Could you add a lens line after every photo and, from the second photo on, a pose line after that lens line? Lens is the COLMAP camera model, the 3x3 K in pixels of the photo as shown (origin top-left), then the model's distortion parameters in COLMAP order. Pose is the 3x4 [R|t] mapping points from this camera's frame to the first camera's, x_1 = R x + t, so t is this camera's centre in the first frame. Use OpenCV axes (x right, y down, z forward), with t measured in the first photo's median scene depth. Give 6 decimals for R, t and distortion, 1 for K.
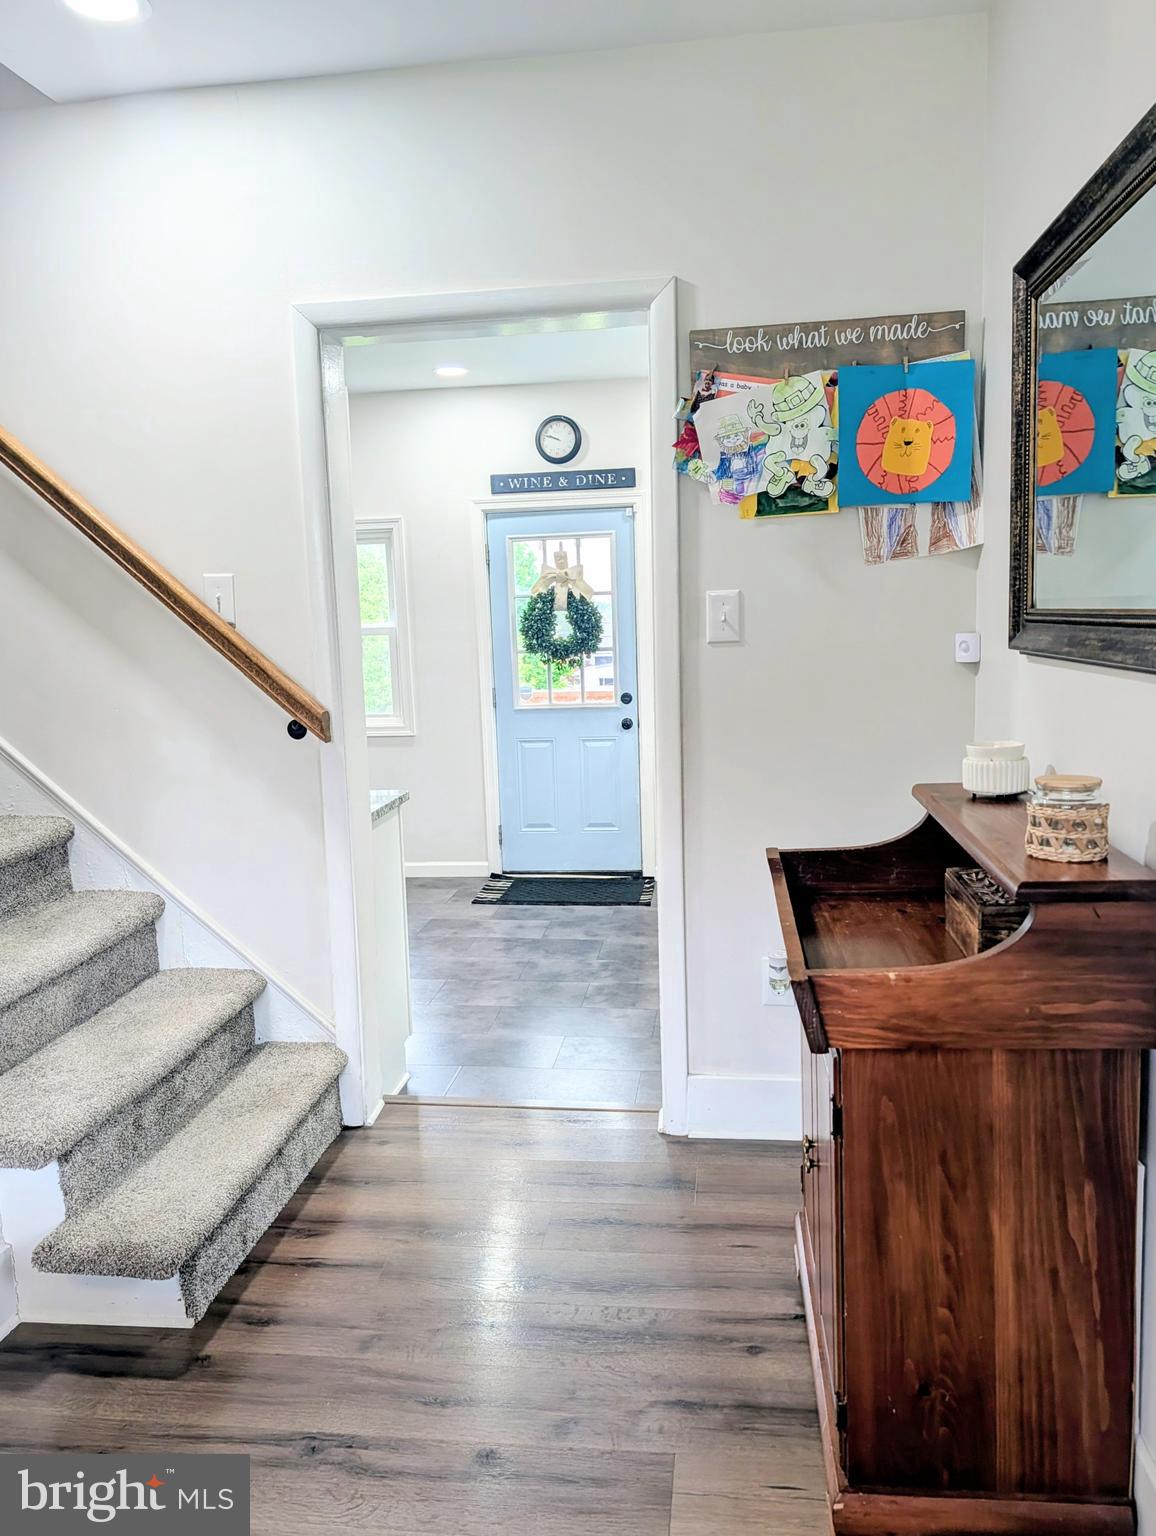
lens RADIAL K [[1167.5, 0, 578.0], [0, 1167.5, 768.0], [0, 0, 1]] dist [0.044628, -0.001056]
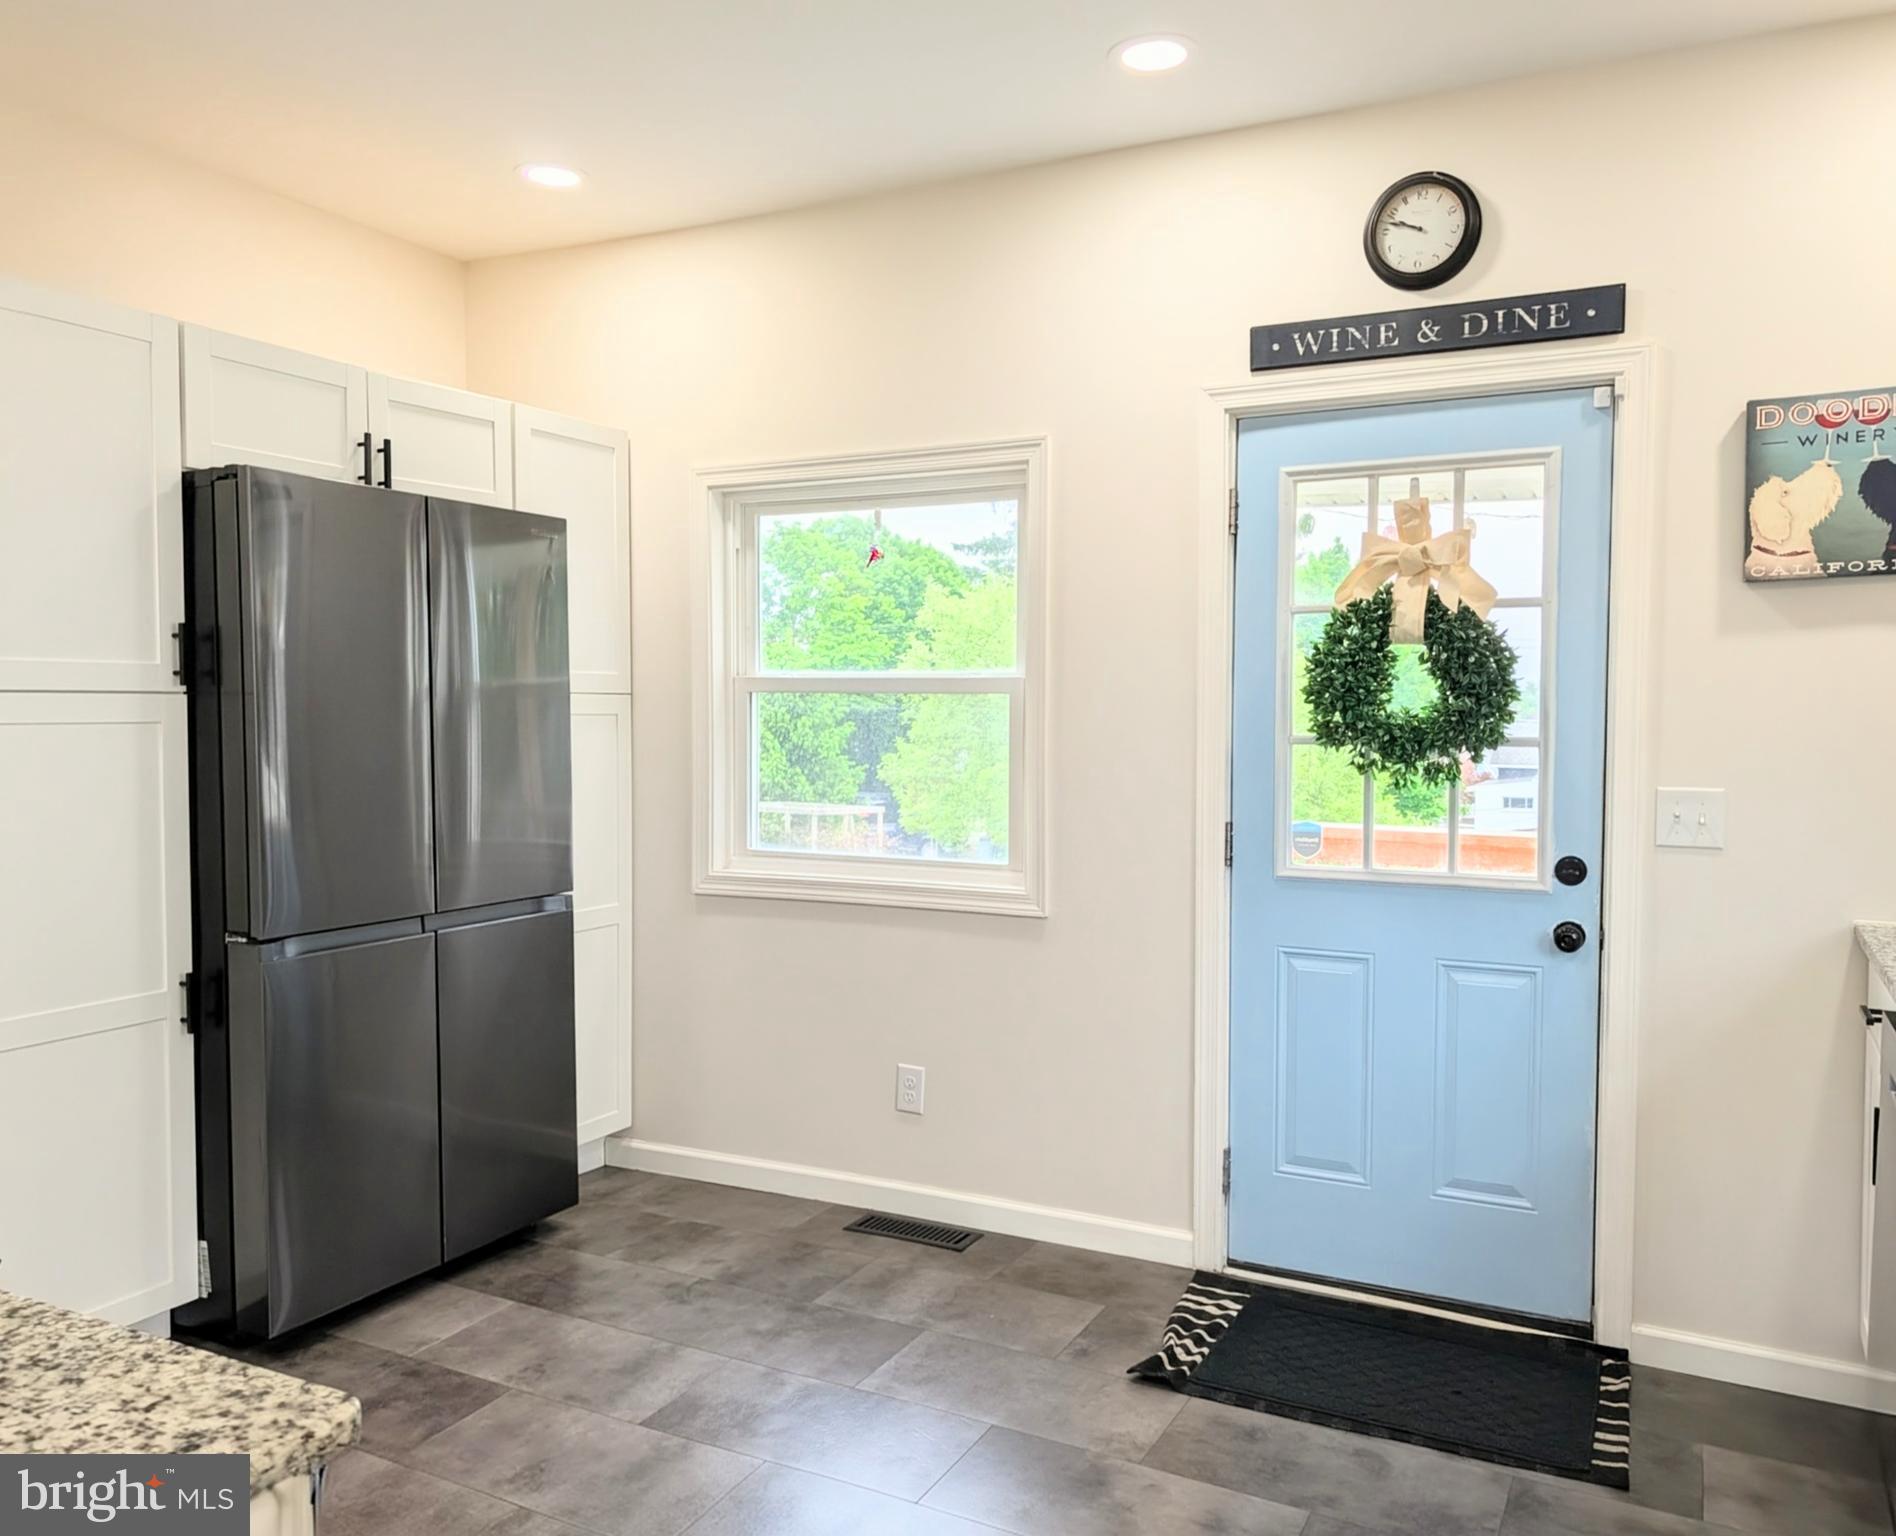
lens RADIAL K [[1443.7, 0, 948.0], [0, 1443.7, 768.0], [0, 0, 1]] dist [-0.009044, -0.004584]
pose [[0.950724, 0.050197, -0.305948, -0.010690], [-0.076294, 0.994340, -0.073941, -0.042597], [0.300504, 0.093639, 0.949173, 0.482873]]
